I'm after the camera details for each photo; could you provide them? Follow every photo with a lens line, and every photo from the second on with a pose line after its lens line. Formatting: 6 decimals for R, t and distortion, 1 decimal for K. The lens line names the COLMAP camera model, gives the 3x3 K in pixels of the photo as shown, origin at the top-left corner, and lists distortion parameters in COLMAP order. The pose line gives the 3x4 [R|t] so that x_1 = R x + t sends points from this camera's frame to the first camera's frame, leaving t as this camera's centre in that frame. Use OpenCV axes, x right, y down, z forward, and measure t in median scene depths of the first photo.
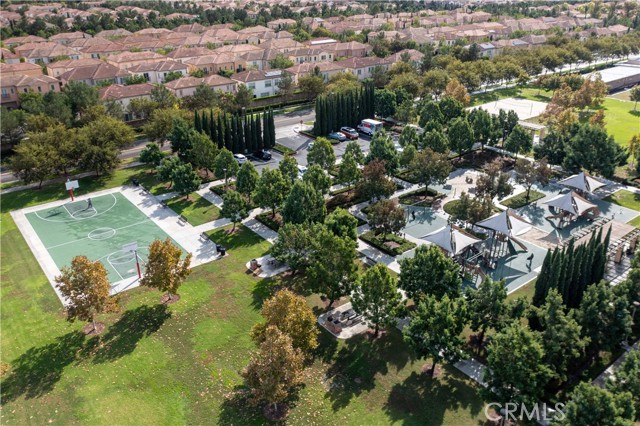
lens RADIAL K [[530.4, 0, 320.0], [0, 530.4, 211.9], [0, 0, 1]] dist [-0.013258, -0.004376]
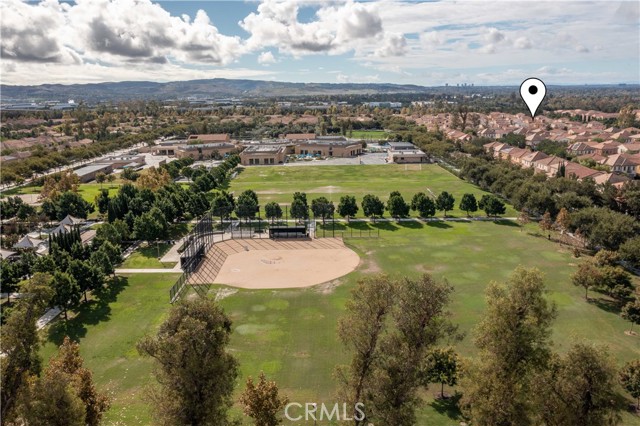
lens RADIAL K [[530.4, 0, 319.4], [0, 530.4, 212.7], [0, 0, 1]] dist [-0.013258, -0.004376]
pose [[0.637415, -0.175101, 0.750361, -0.119783], [0.328119, 0.942810, -0.058719, 0.121303], [-0.697166, 0.283636, 0.658415, -0.310344]]
